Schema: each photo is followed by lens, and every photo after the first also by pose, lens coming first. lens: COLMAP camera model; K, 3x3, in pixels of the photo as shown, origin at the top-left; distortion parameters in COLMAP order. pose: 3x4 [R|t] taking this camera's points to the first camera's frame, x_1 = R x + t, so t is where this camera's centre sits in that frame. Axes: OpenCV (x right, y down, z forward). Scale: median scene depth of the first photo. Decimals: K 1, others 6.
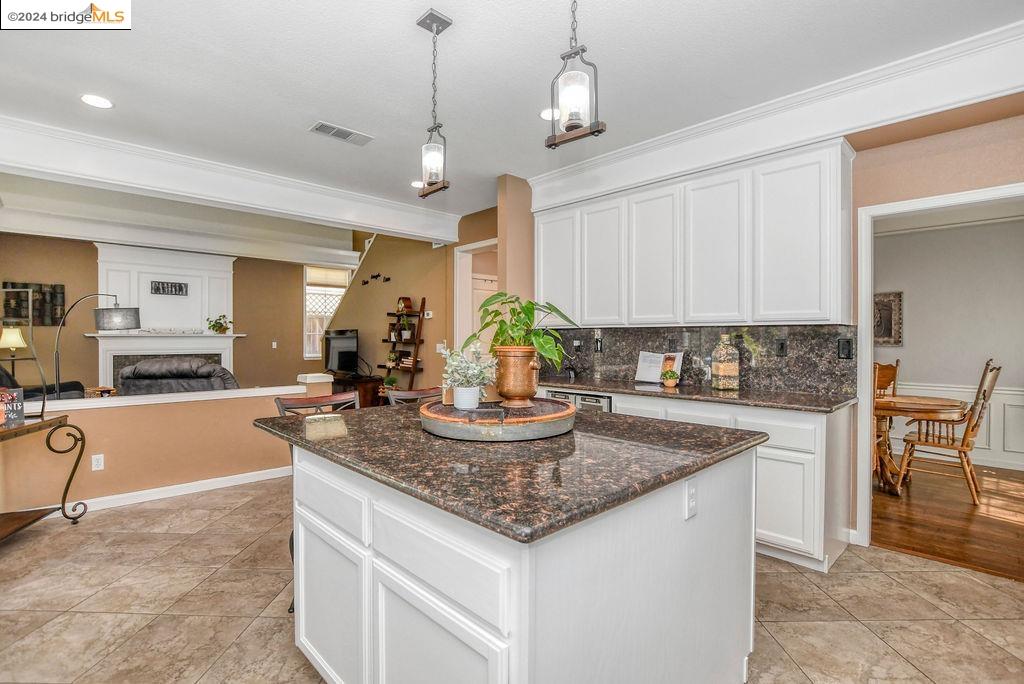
lens RADIAL K [[480.2, 0, 514.5], [0, 480.2, 341.8], [0, 0, 1]] dist [-0.022685, 0.000904]
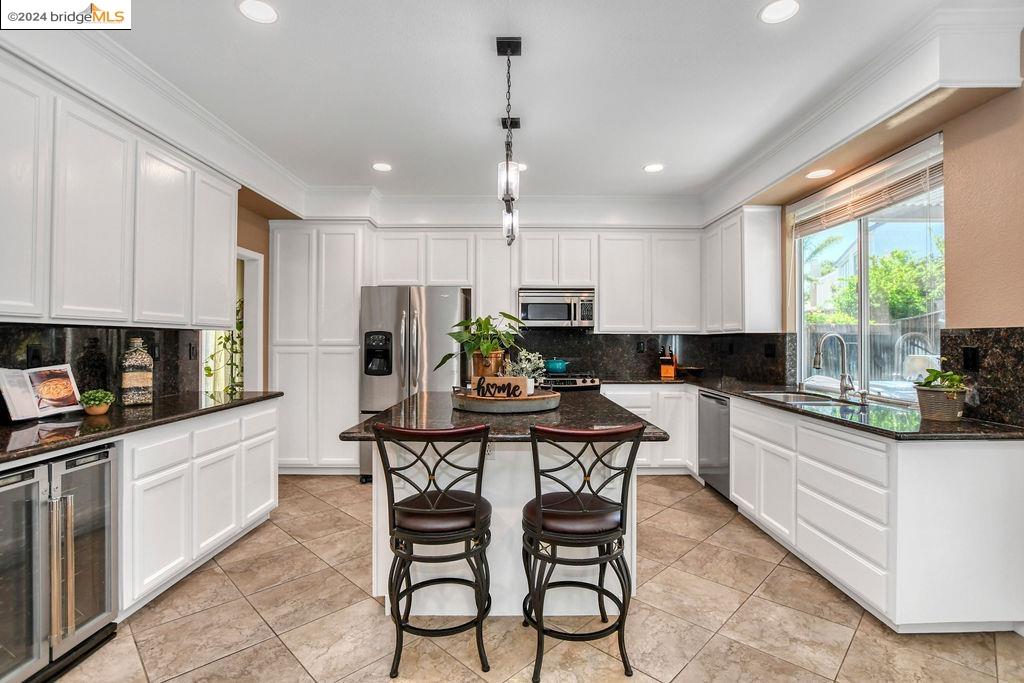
lens RADIAL K [[480.2, 0, 514.5], [0, 480.2, 341.3], [0, 0, 1]] dist [-0.022685, 0.000904]
pose [[-0.715880, -0.004593, 0.698208, -0.270933], [-0.000975, 0.999984, 0.005579, -0.006584], [-0.698222, 0.003313, -0.715873, 0.519274]]
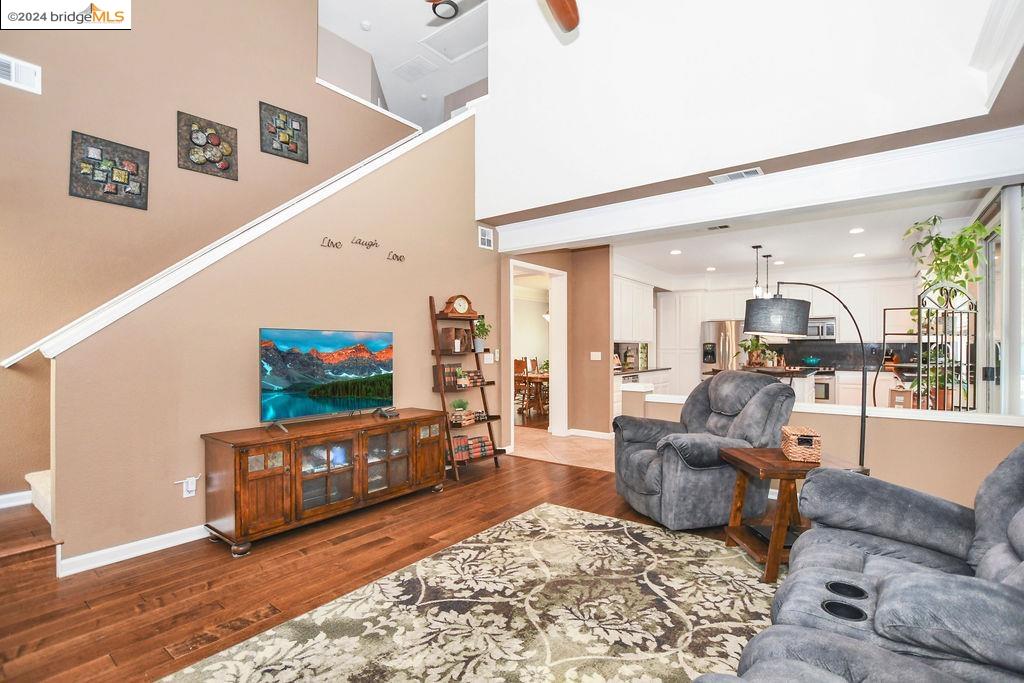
lens RADIAL K [[480.2, 0, 514.5], [0, 480.2, 341.3], [0, 0, 1]] dist [-0.022685, 0.000904]
pose [[-0.152269, 0.012686, 0.988258, -0.899811], [0.001957, 0.999920, -0.012535, -0.004728], [-0.988337, 0.000025, -0.152281, 0.909261]]
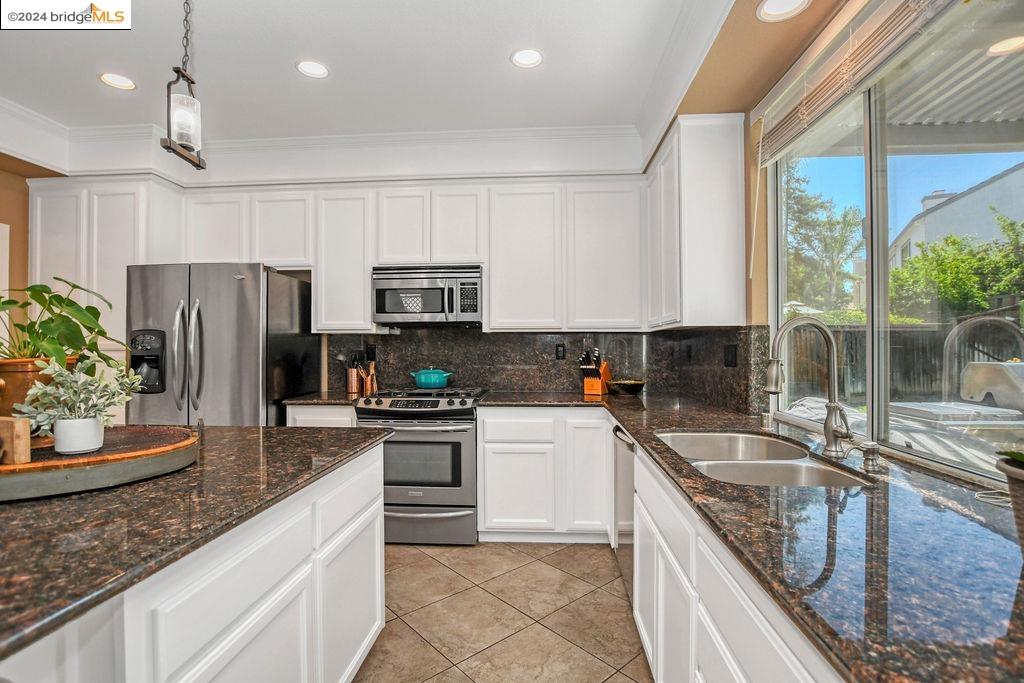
lens RADIAL K [[481.1, 0, 512.9], [0, 481.1, 349.7], [0, 0, 1]] dist [-0.021853, 0.000040]
pose [[-0.665161, -0.005470, 0.746680, -0.247557], [0.003438, 0.999940, 0.010388, -0.001291], [-0.746692, 0.009477, -0.665103, 0.253114]]
